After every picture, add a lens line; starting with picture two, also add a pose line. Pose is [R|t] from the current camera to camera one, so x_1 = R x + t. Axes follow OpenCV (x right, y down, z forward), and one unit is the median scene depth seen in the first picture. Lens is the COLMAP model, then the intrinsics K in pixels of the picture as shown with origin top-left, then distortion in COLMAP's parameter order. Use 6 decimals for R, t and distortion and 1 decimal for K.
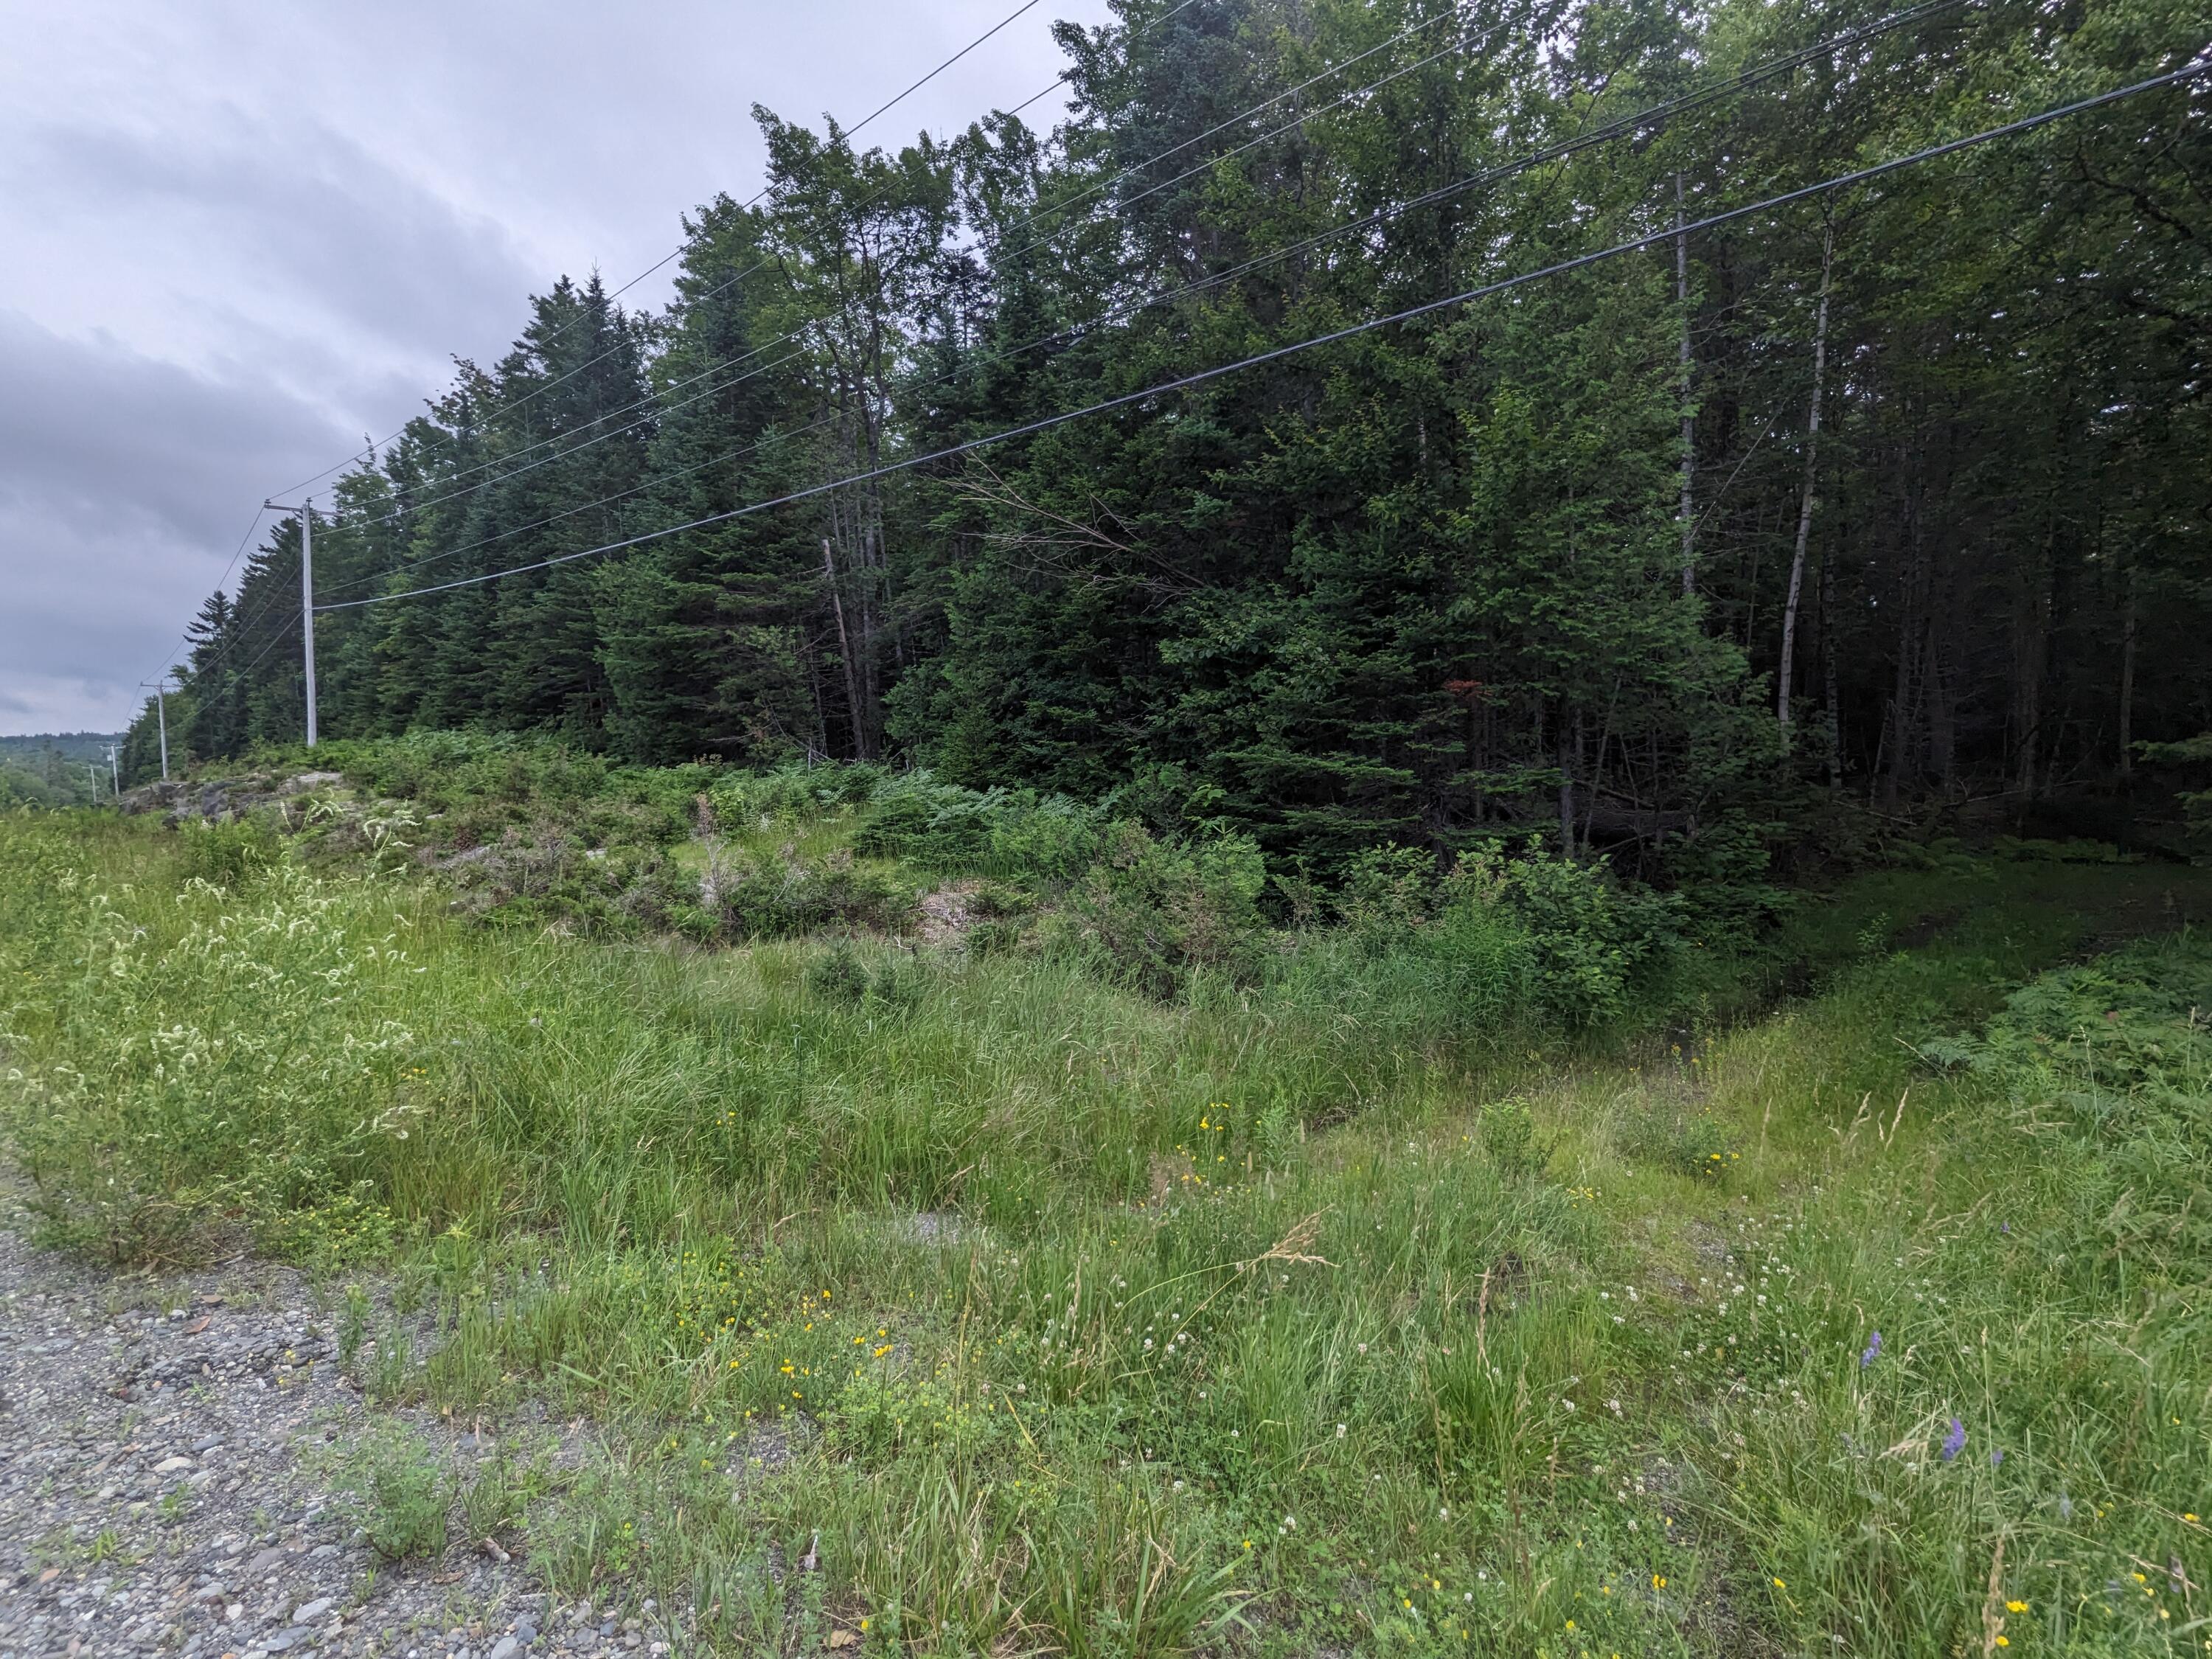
lens RADIAL K [[1054.1, 0, 1092.6], [0, 1054.1, 831.4], [0, 0, 1]] dist [-0.003521, 0.002673]
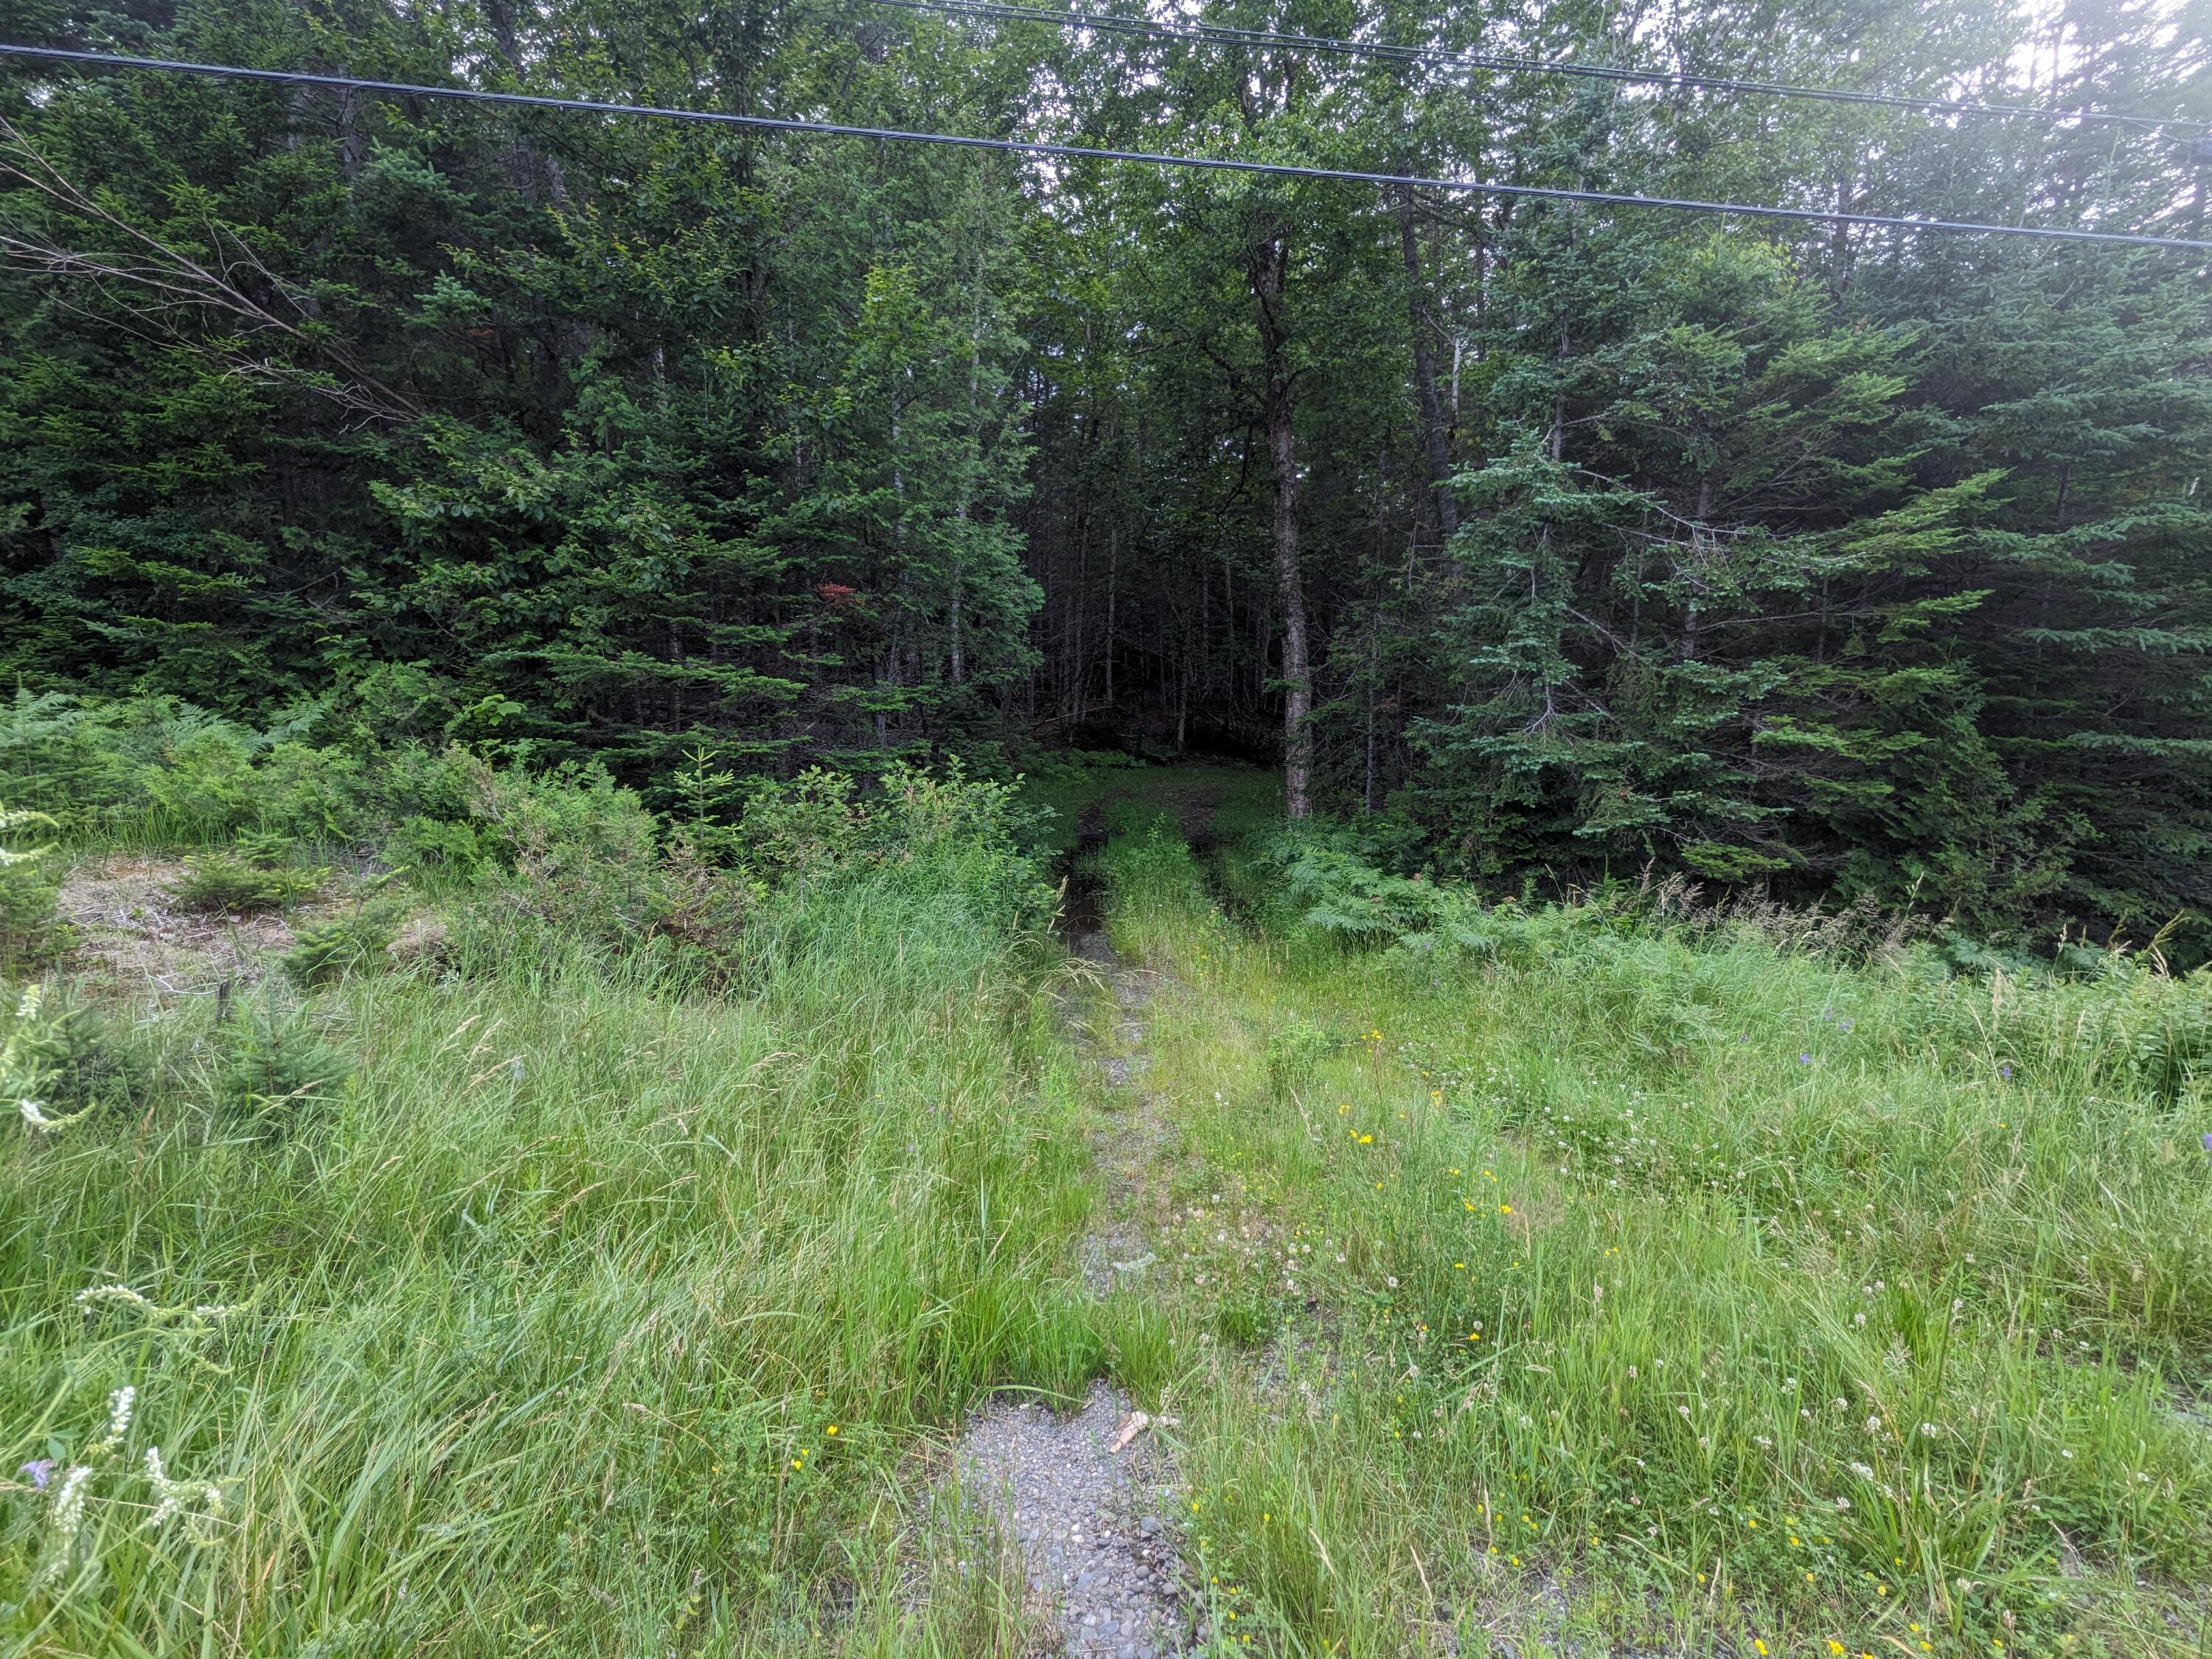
lens RADIAL K [[1071.0, 0, 1113.4], [0, 1071.0, 839.2], [0, 0, 1]] dist [-0.001490, 0.000066]
pose [[0.640448, -0.086609, 0.763102, -0.186783], [0.019450, 0.995131, 0.096620, -0.008519], [-0.767755, -0.047038, 0.639015, 0.188870]]
